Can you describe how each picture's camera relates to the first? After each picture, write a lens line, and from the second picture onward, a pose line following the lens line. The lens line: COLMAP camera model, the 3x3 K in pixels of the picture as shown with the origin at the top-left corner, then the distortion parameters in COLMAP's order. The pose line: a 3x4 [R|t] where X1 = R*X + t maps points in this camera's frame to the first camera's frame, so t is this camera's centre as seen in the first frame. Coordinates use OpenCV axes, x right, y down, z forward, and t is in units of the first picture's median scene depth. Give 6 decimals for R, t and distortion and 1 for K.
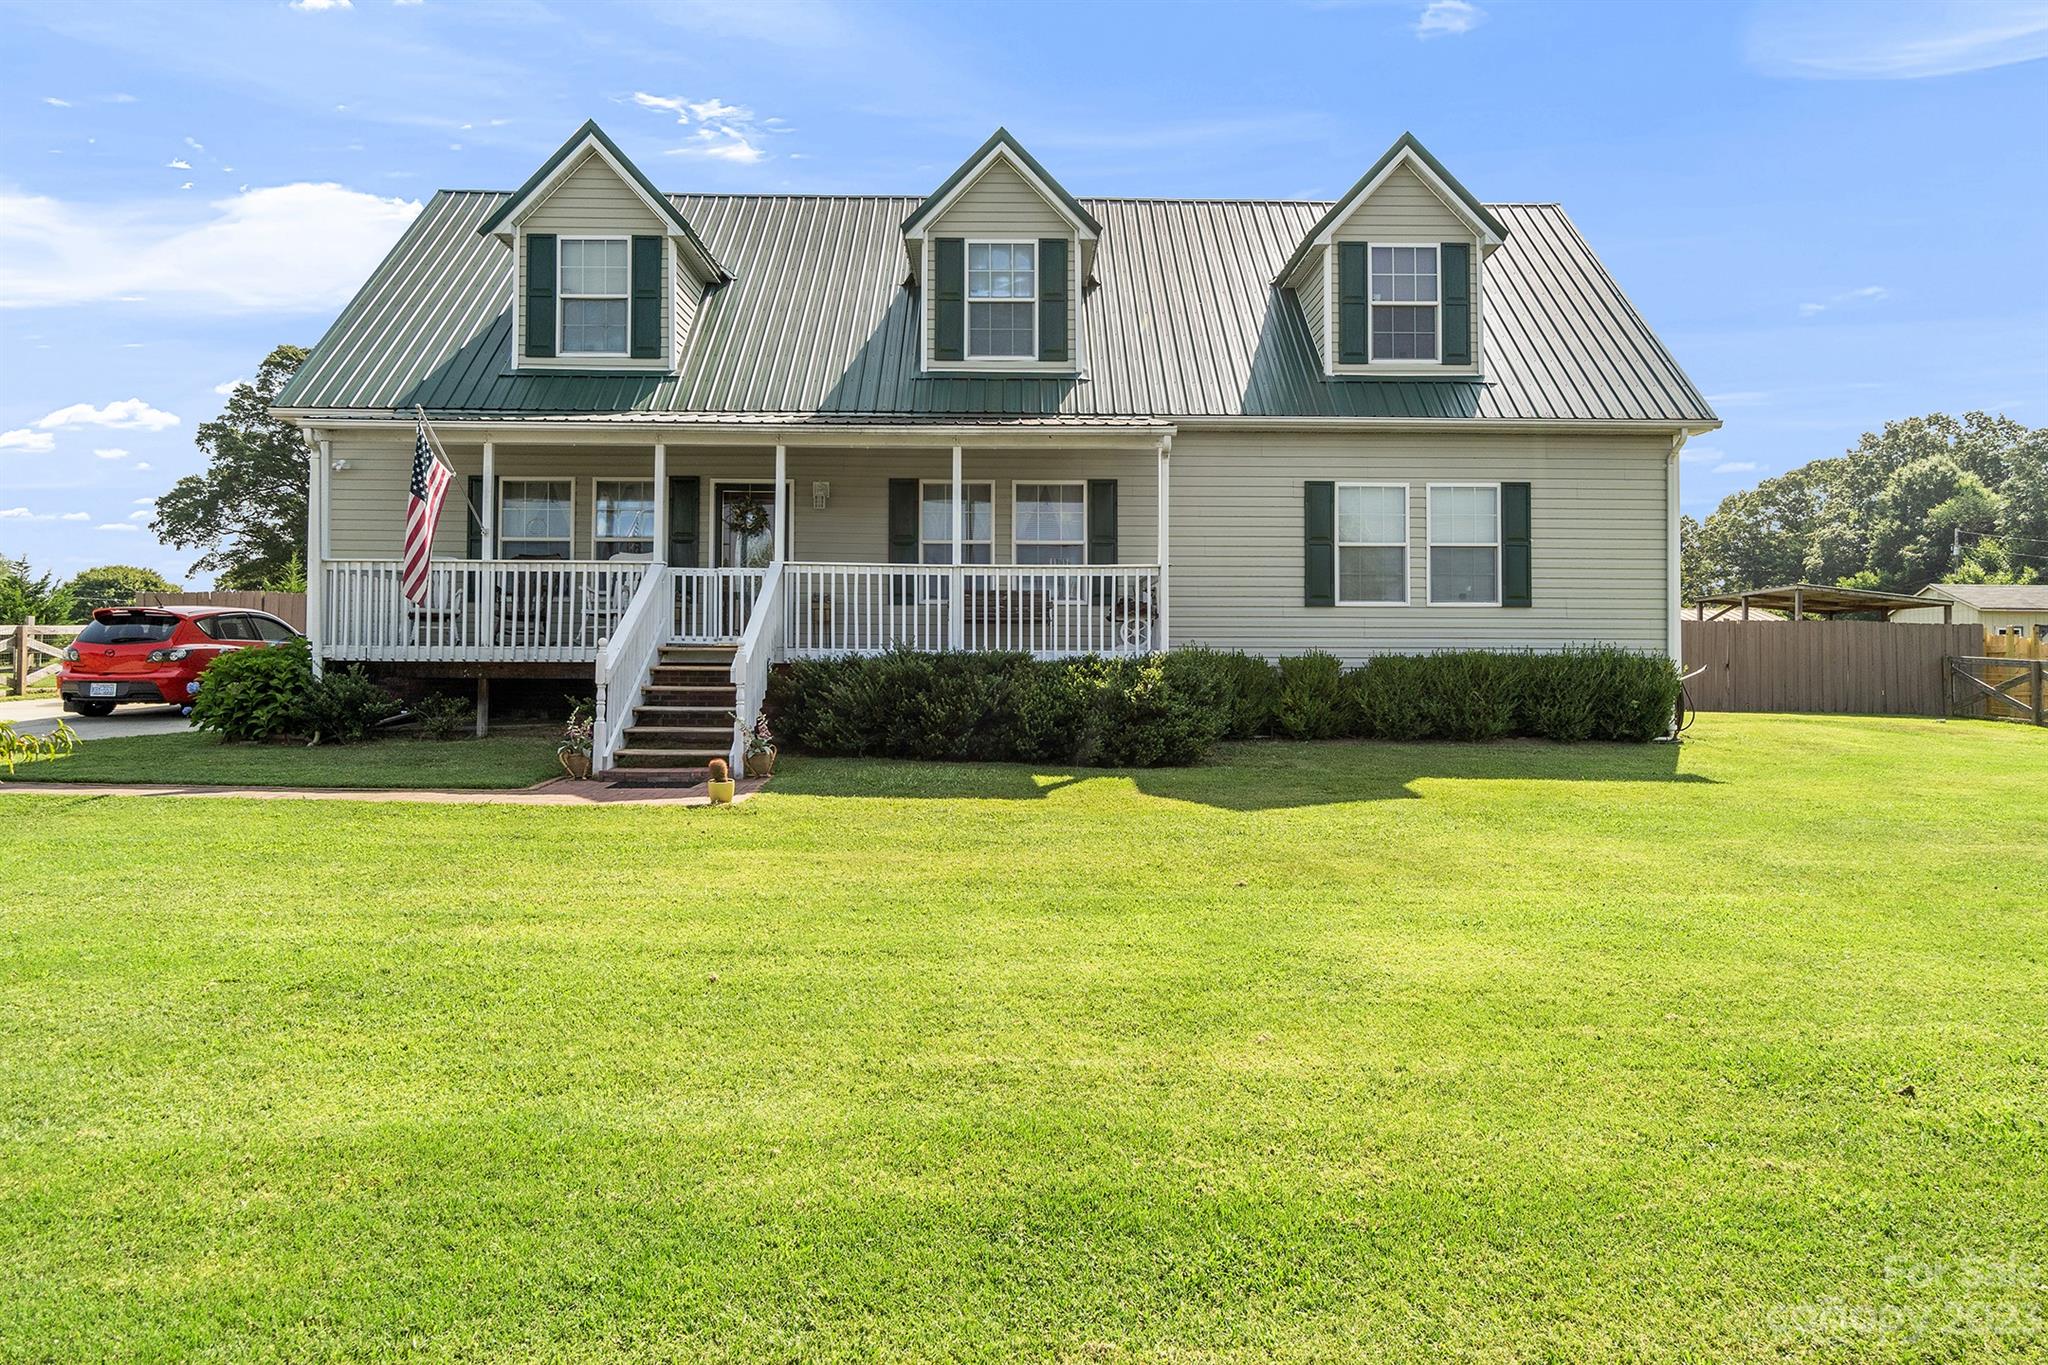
lens RADIAL K [[1201.0, 0, 1010.3], [0, 1201.0, 677.9], [0, 0, 1]] dist [0.003160, -0.000467]
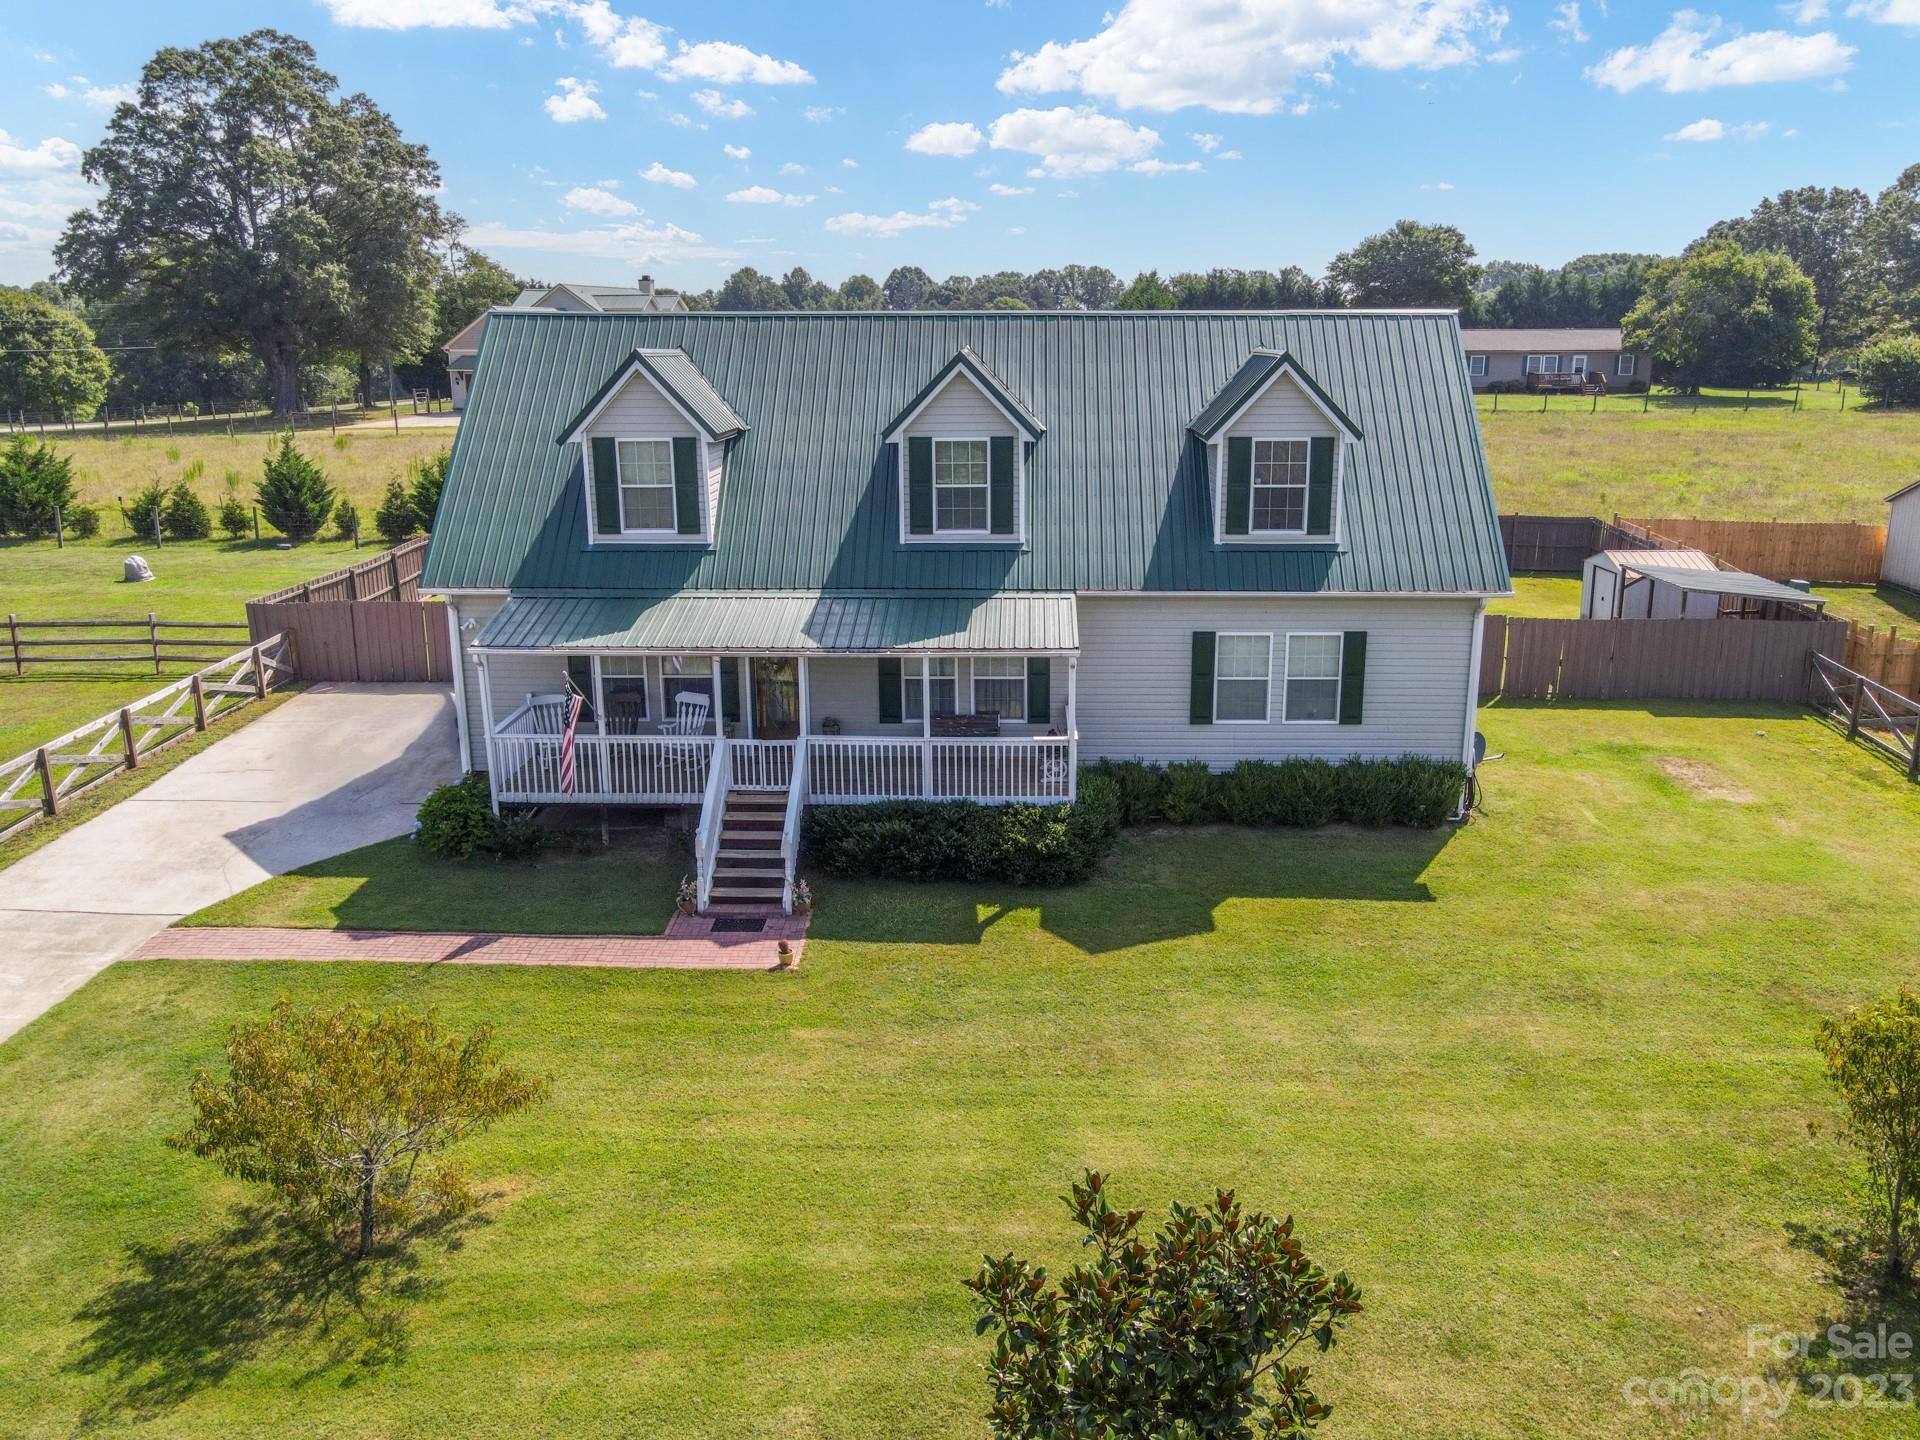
lens RADIAL K [[1433.9, 0, 967.5], [0, 1433.9, 722.7], [0, 0, 1]] dist [-0.001420, 0.007470]
pose [[0.999163, 0.001695, -0.040868, 0.062792], [0.008927, 0.966017, 0.258323, -0.473942], [0.039917, -0.258472, 0.965194, -0.549646]]
